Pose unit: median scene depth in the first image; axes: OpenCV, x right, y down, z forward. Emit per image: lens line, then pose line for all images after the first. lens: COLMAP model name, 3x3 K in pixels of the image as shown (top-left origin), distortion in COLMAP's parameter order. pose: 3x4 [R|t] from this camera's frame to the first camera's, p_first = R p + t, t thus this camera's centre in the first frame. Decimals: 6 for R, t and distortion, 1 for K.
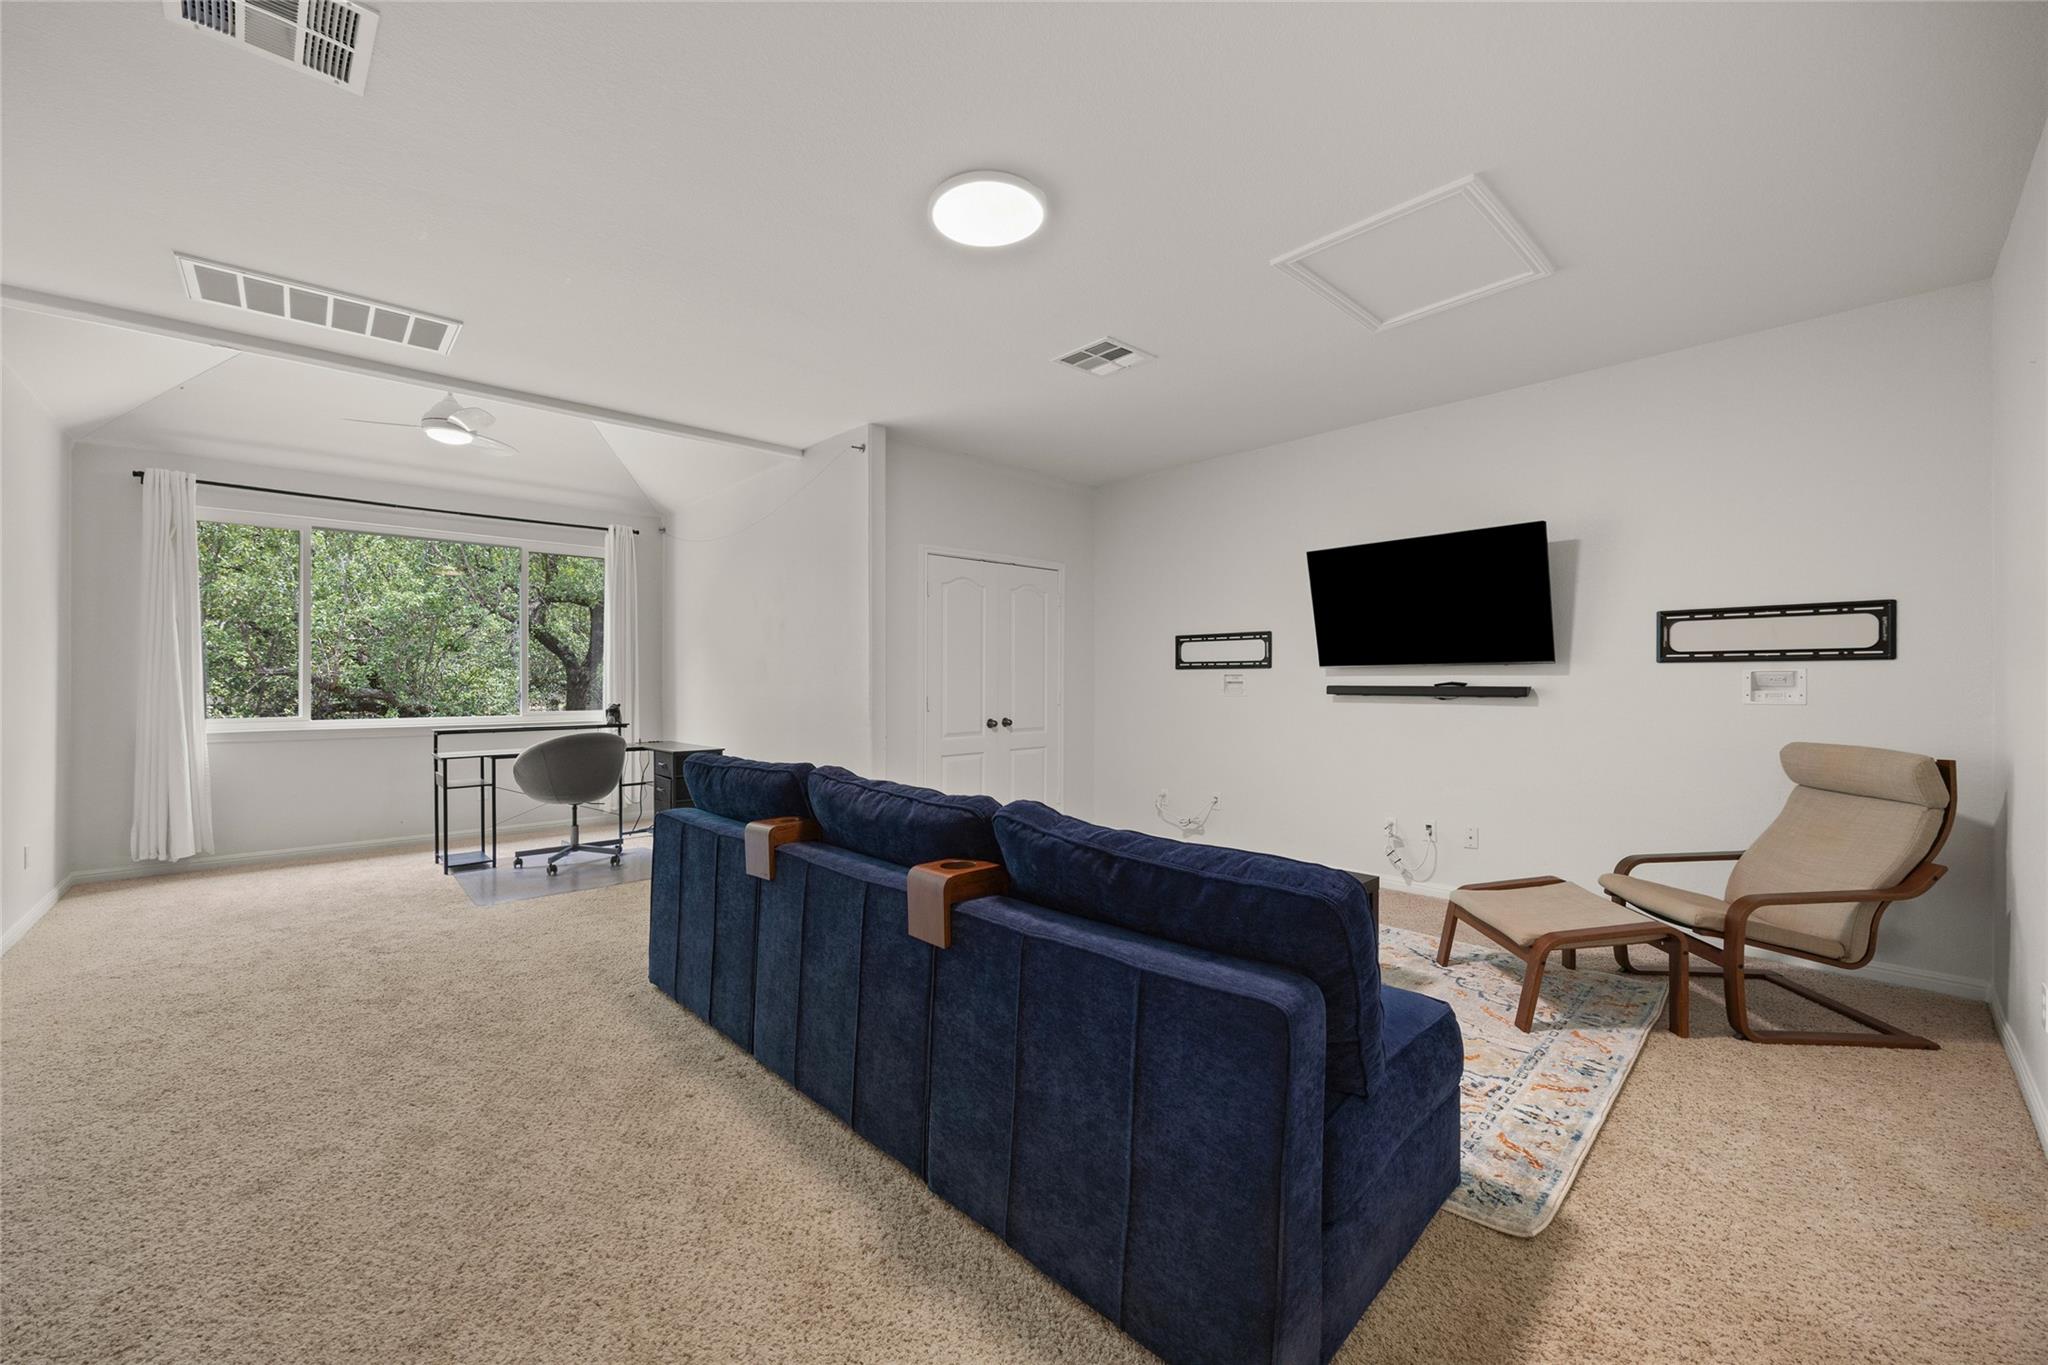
lens RADIAL K [[785.8, 0, 1017.8], [0, 785.8, 671.1], [0, 0, 1]] dist [-0.001623, 0.000154]
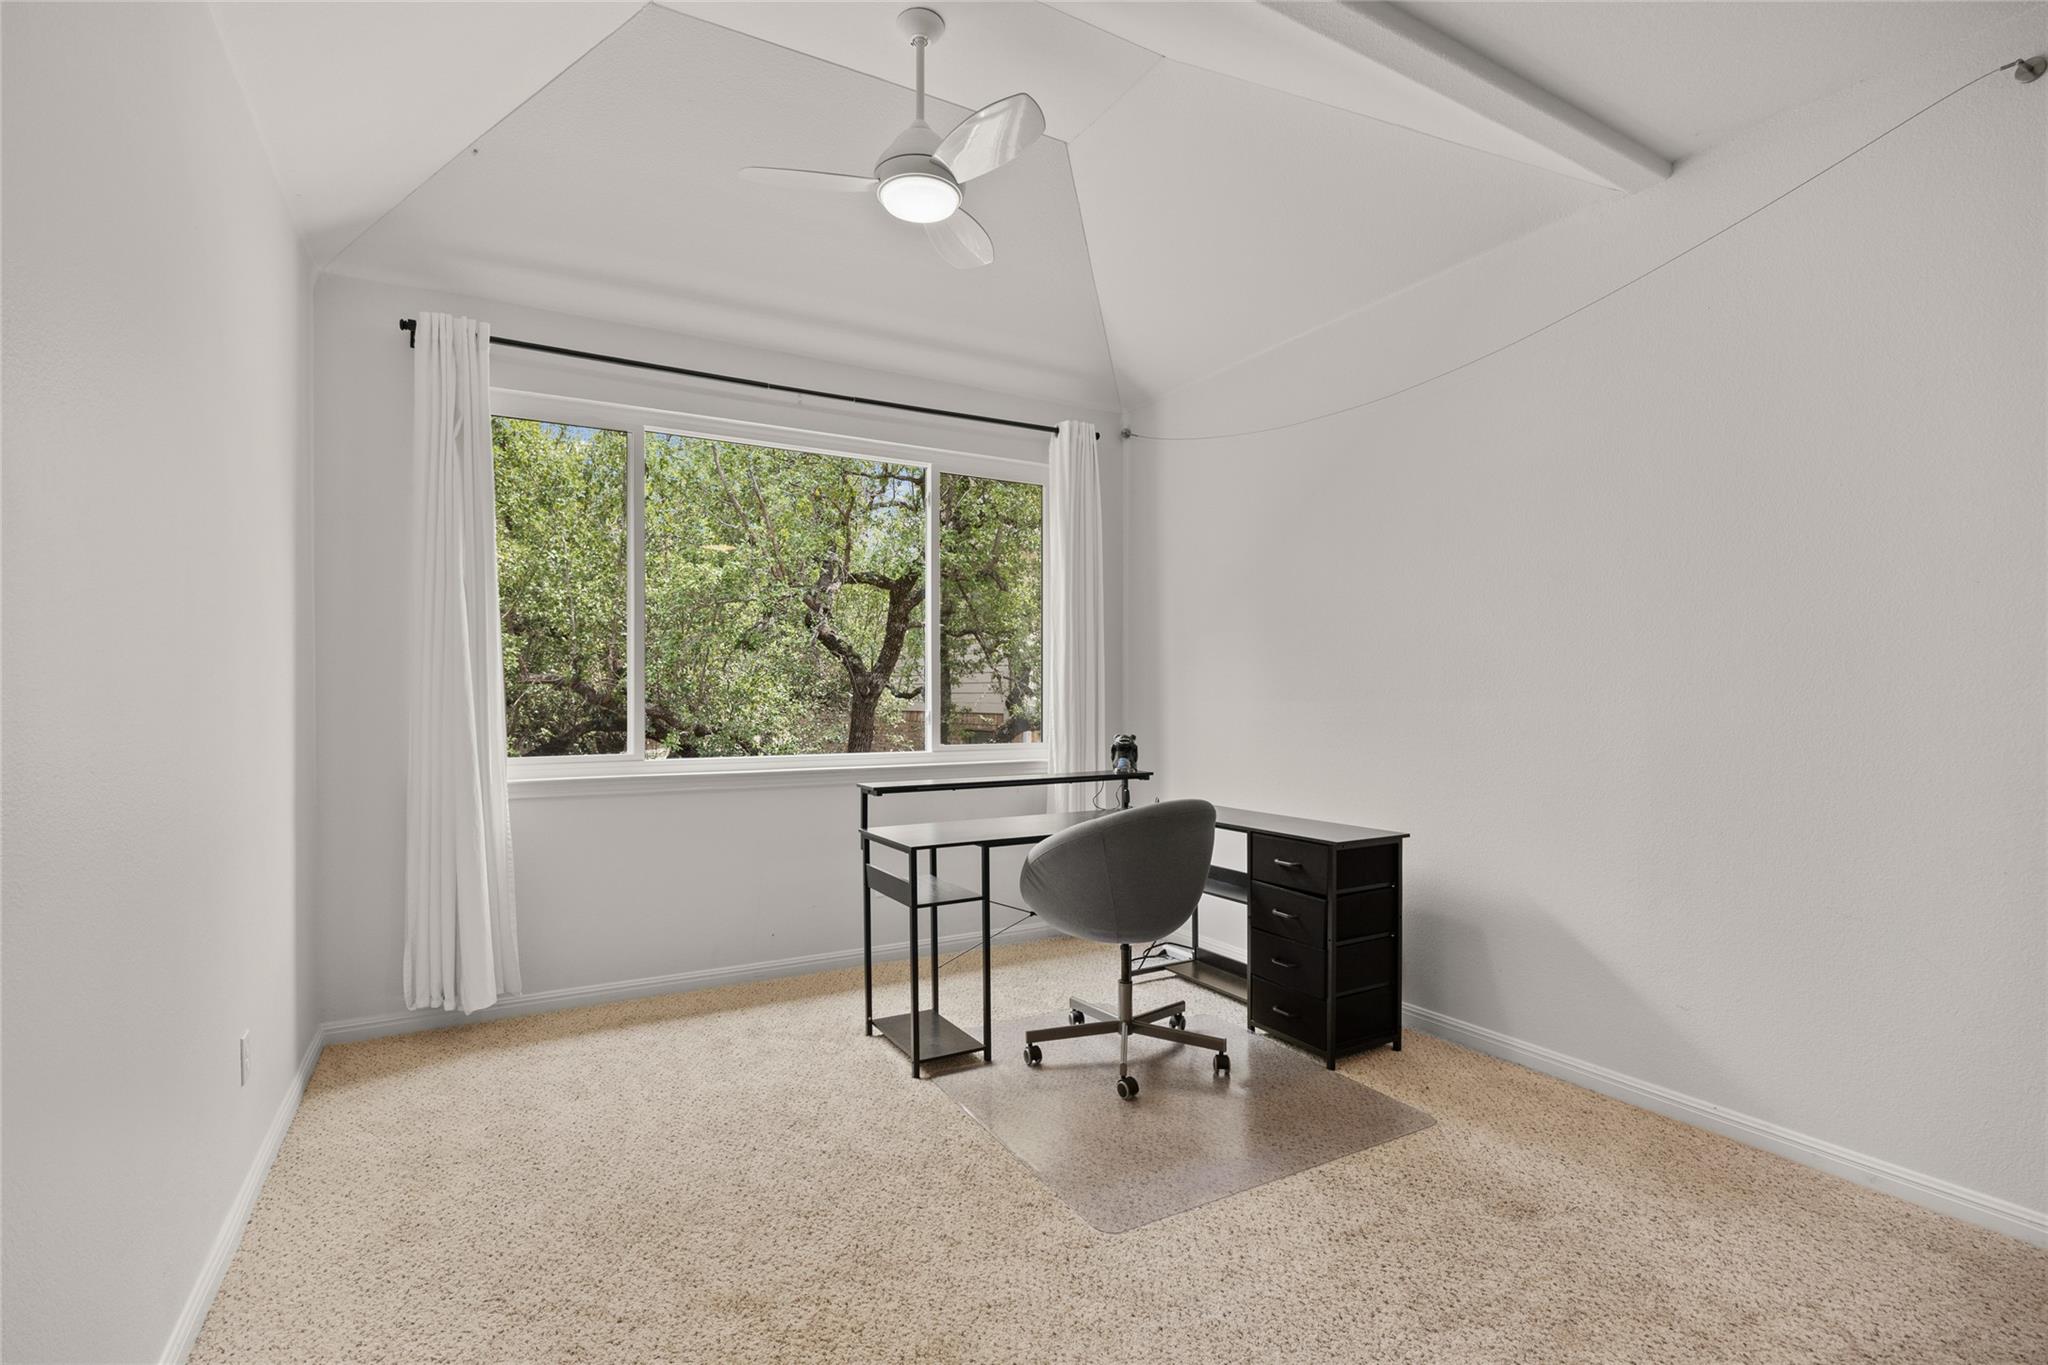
lens RADIAL K [[944.7, 0, 1028.9], [0, 944.7, 693.3], [0, 0, 1]] dist [0.003741, -0.000233]
pose [[0.972970, 0.003761, -0.230900, -0.511345], [-0.000563, 0.999903, 0.013917, 0.003951], [0.230930, -0.013411, 0.972878, 0.422703]]
